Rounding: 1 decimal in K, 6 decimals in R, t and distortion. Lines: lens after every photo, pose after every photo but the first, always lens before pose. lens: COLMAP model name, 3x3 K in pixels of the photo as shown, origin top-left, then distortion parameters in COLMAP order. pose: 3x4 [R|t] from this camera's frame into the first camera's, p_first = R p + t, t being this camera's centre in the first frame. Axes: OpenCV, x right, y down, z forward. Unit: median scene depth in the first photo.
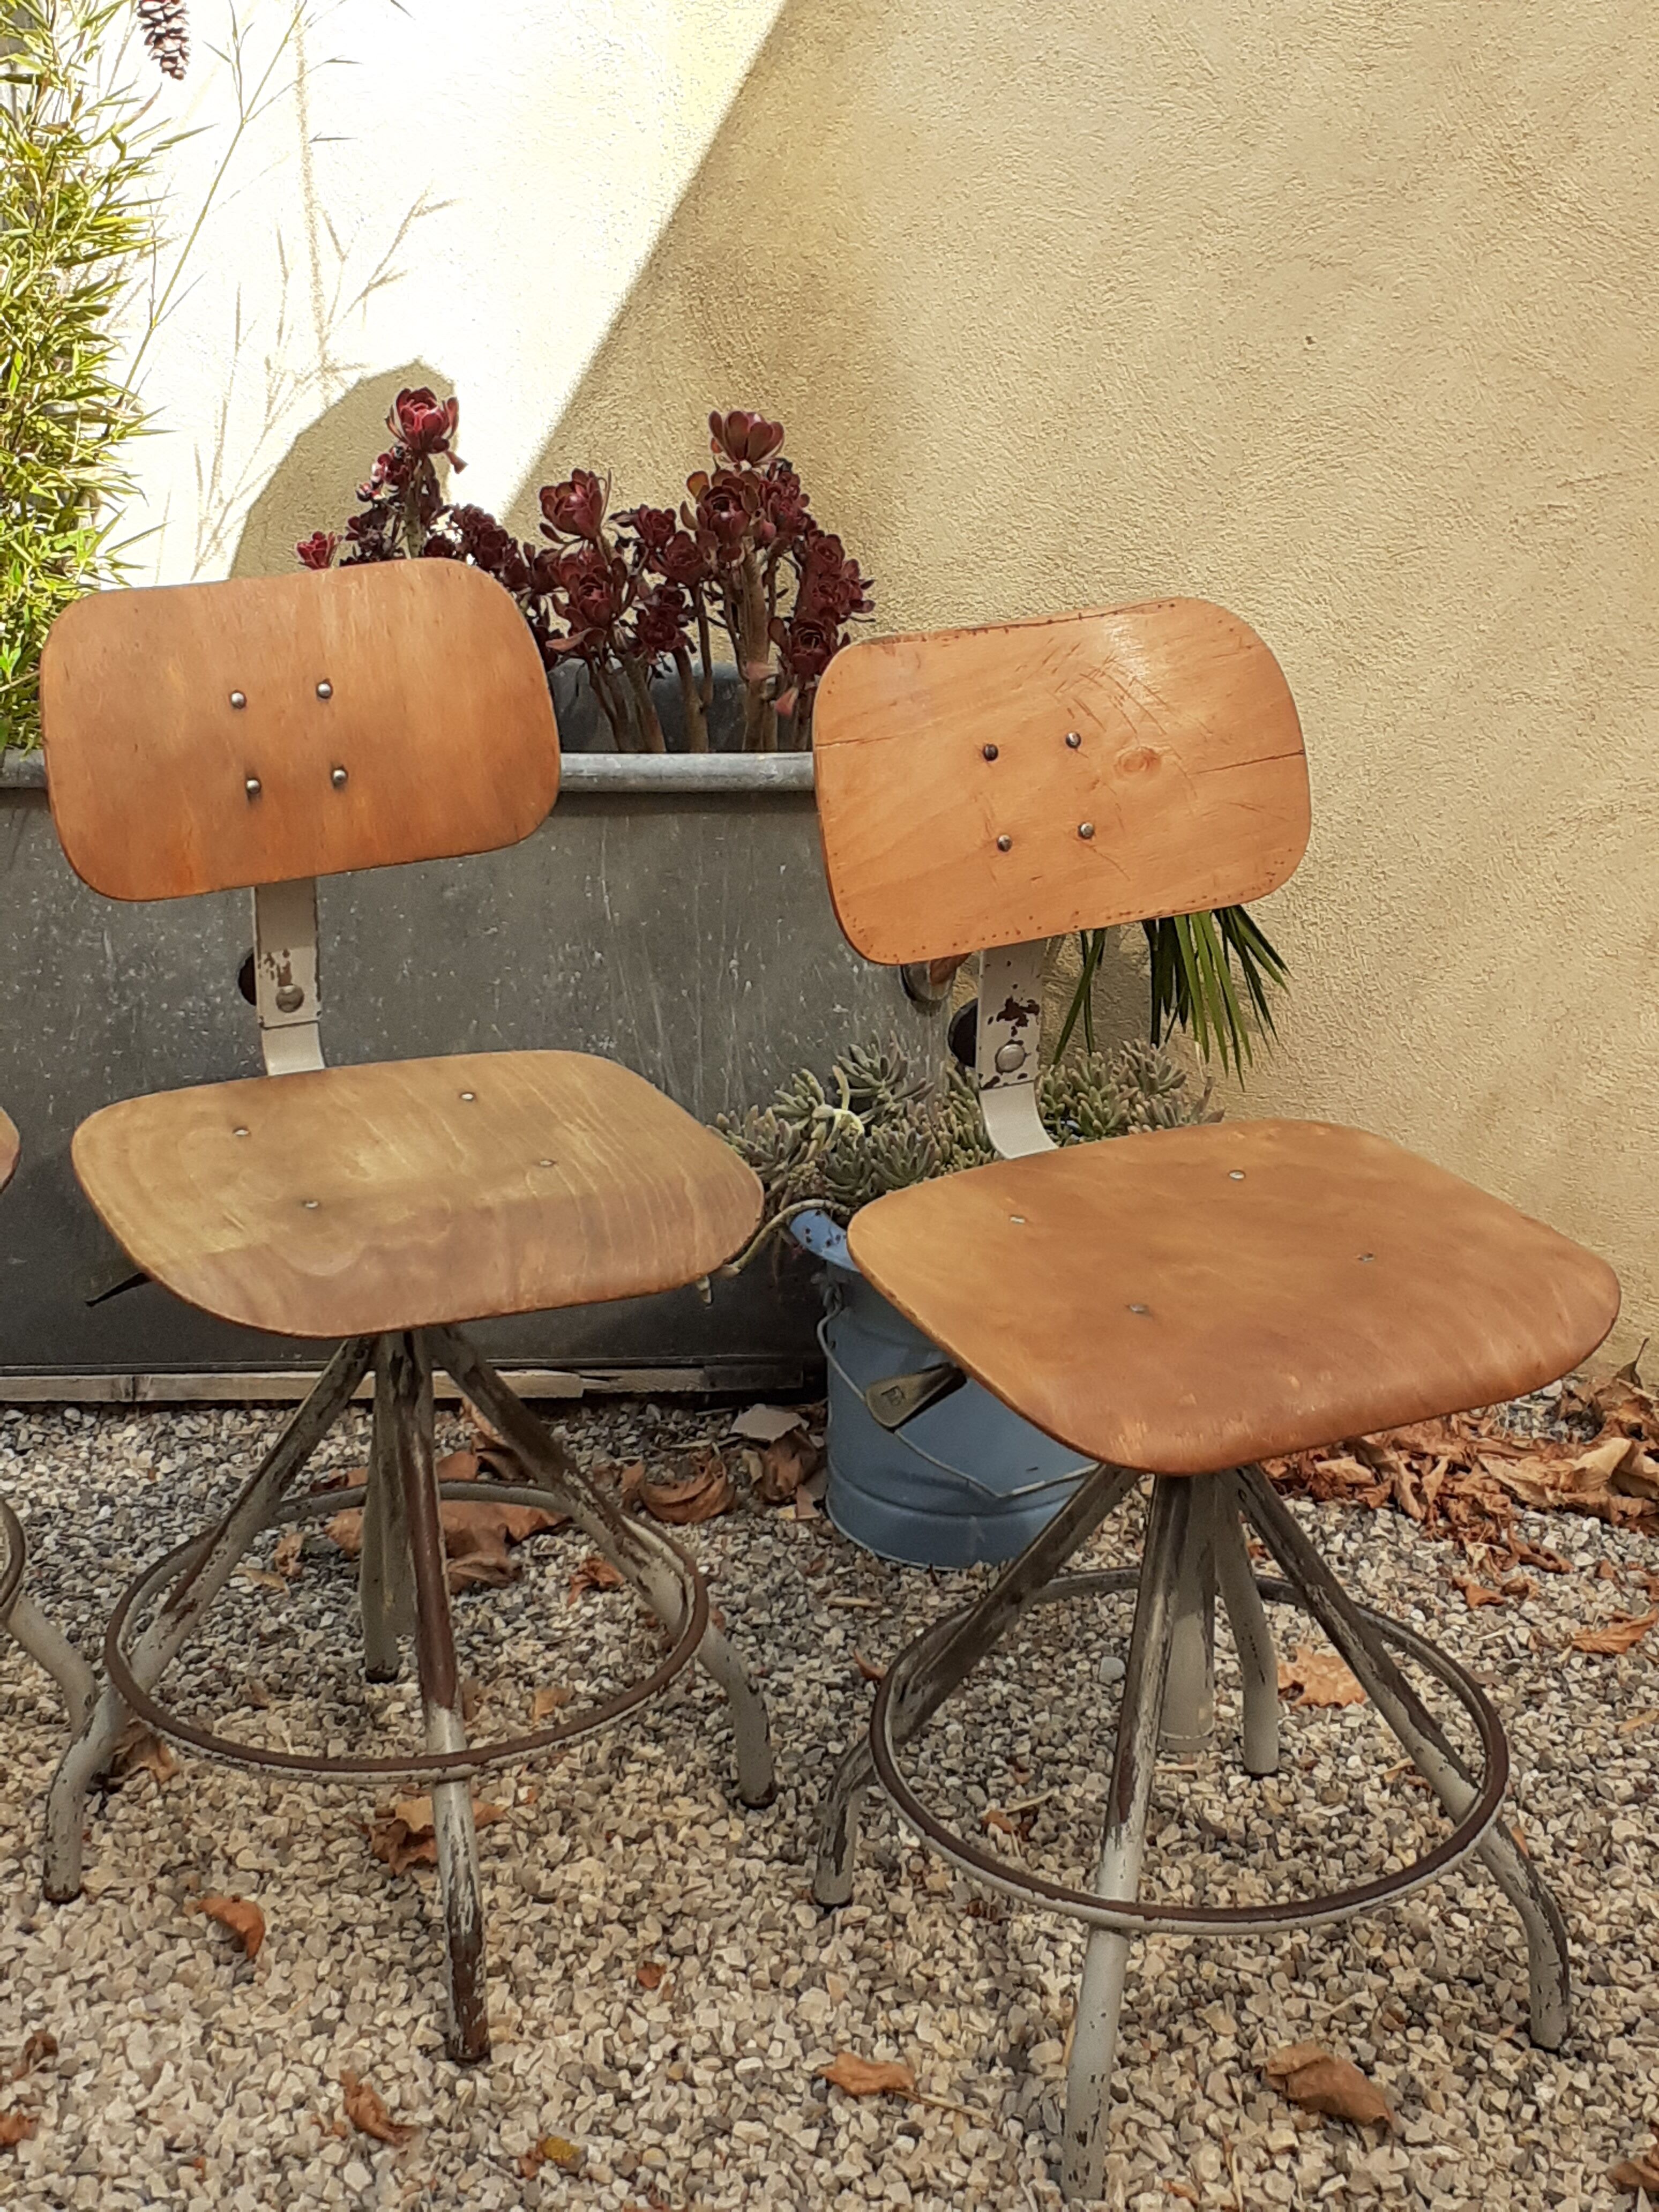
lens RADIAL K [[3458.6, 0, 834.1], [0, 3458.6, 1090.3], [0, 0, 1]] dist [0.219539, -0.727455]
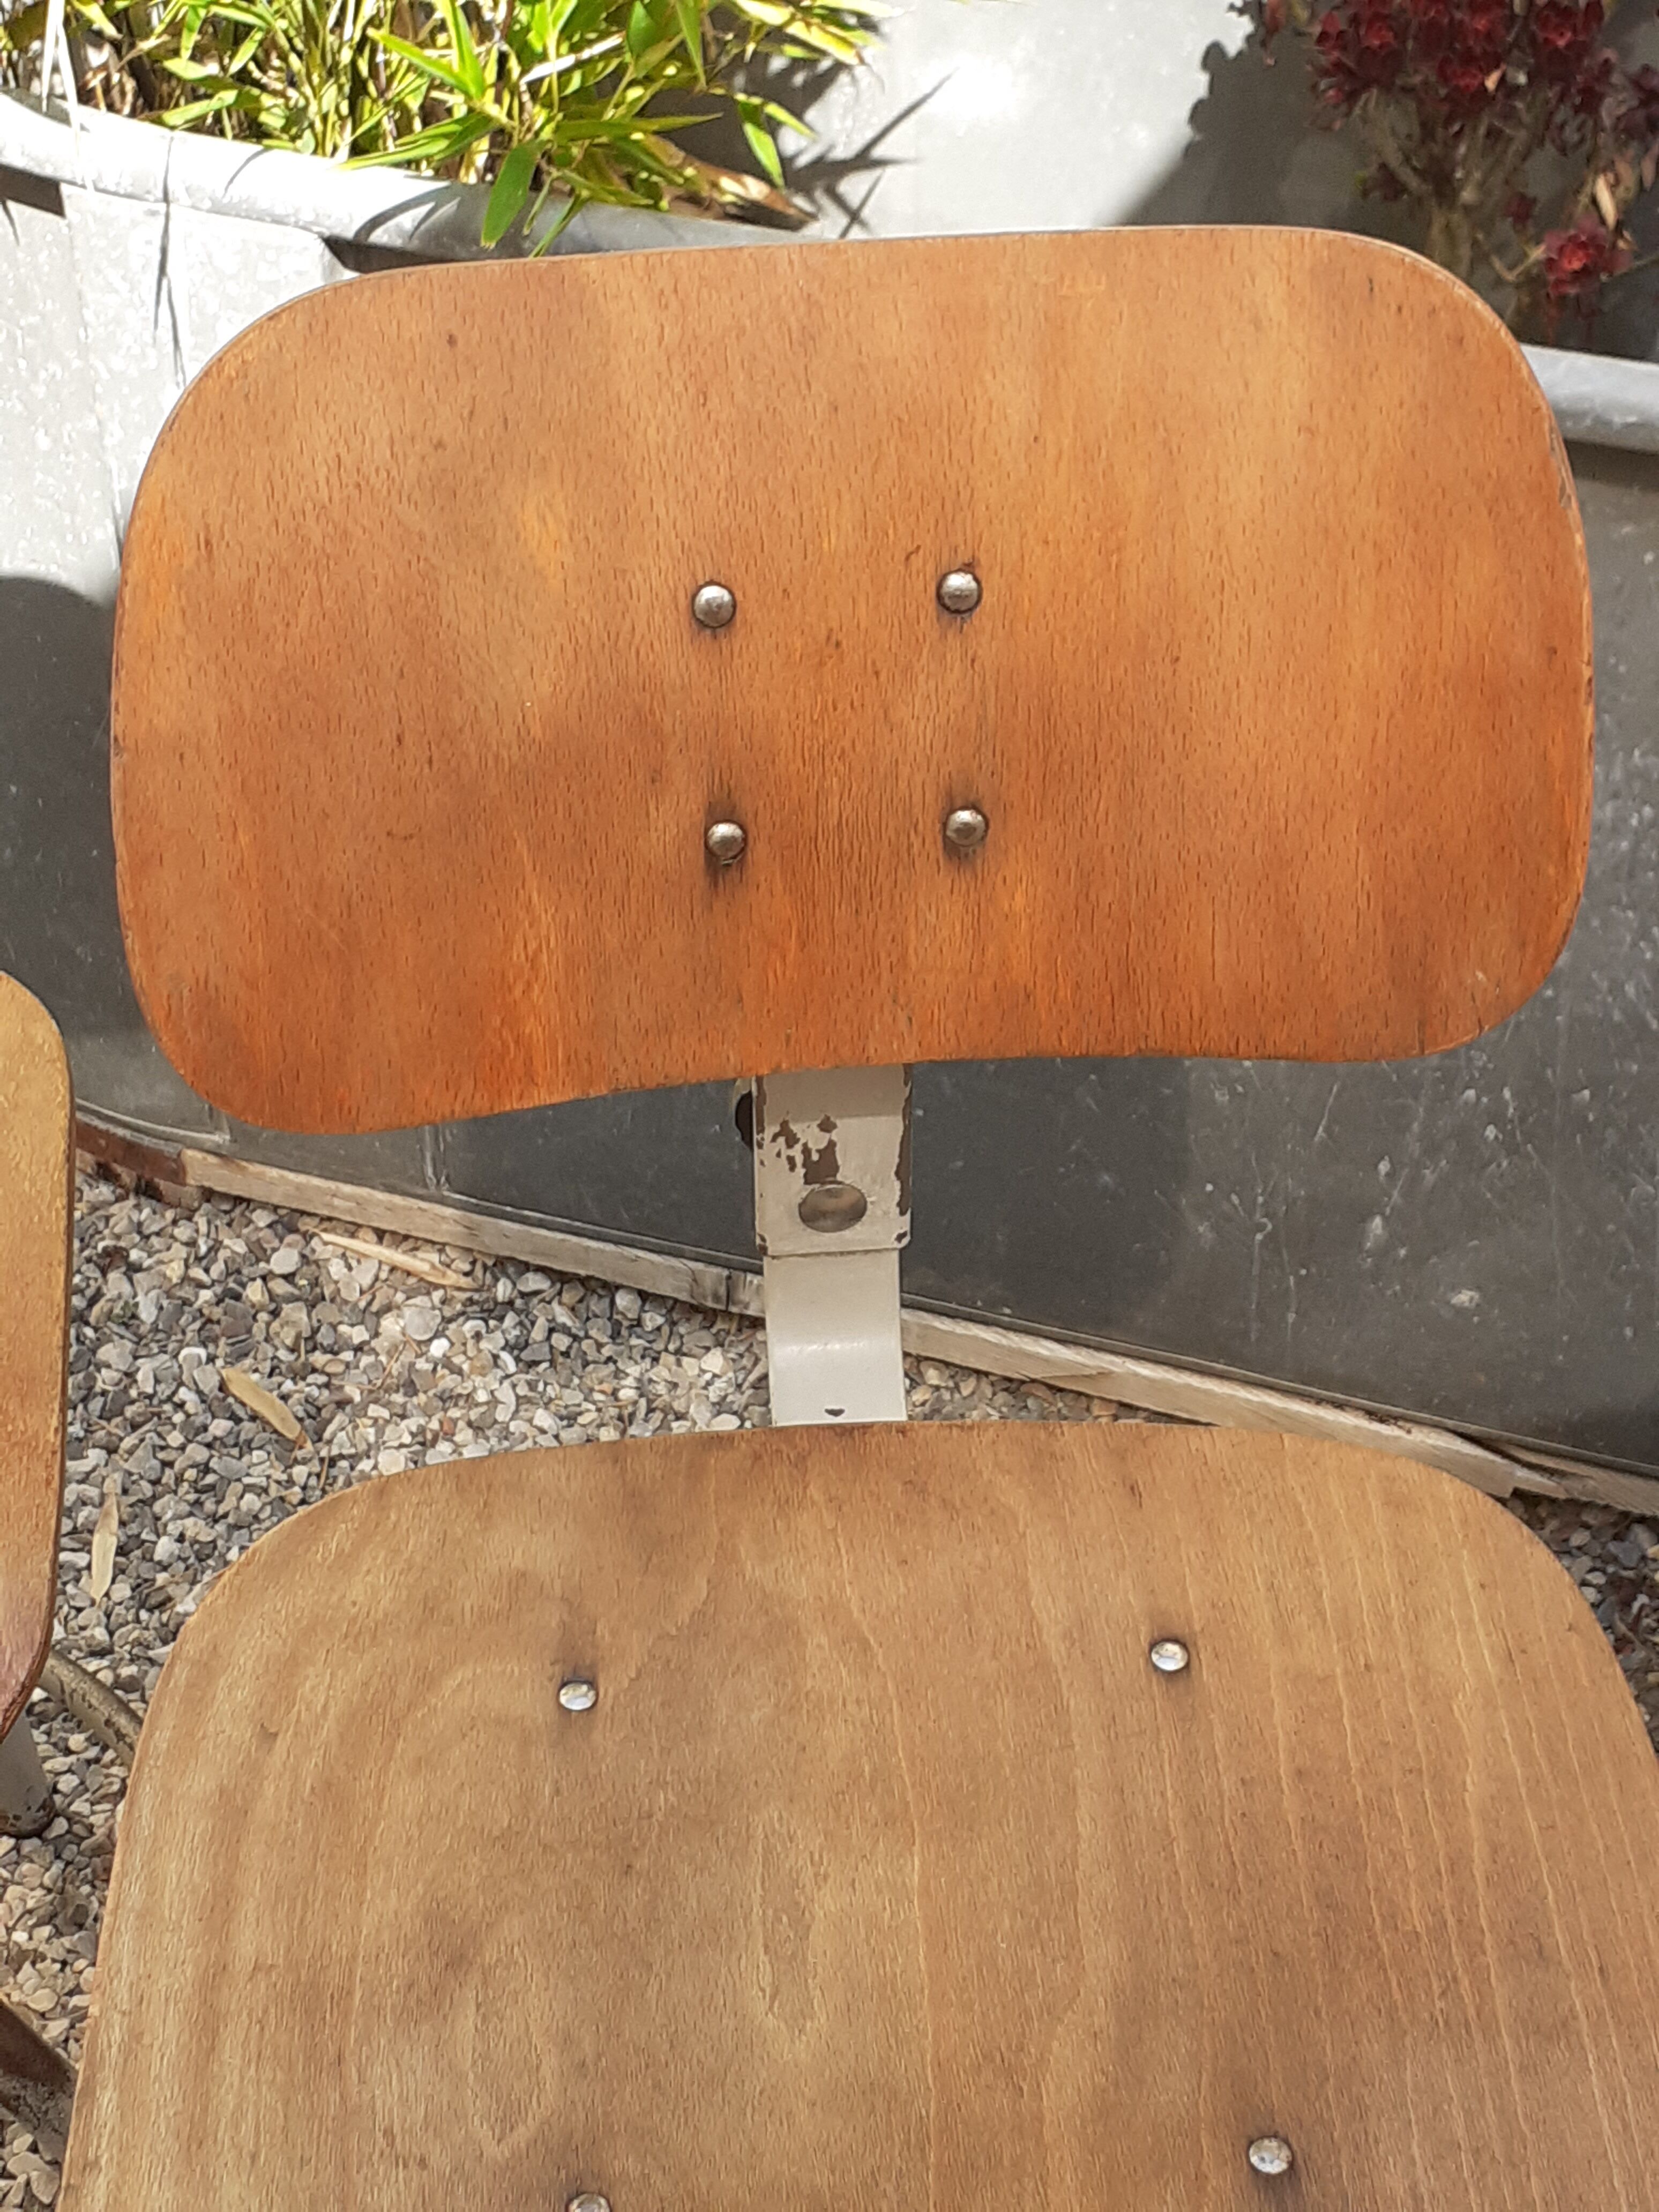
lens RADIAL K [[3552.0, 0, 829.5], [0, 3552.0, 1106.0], [0, 0, 1]] dist [0.251384, -0.066918]
pose [[0.936191, 0.225725, -0.269435, -0.045913], [-0.123044, 0.928505, 0.350340, -0.185717], [0.329252, -0.294833, 0.897032, 0.625432]]
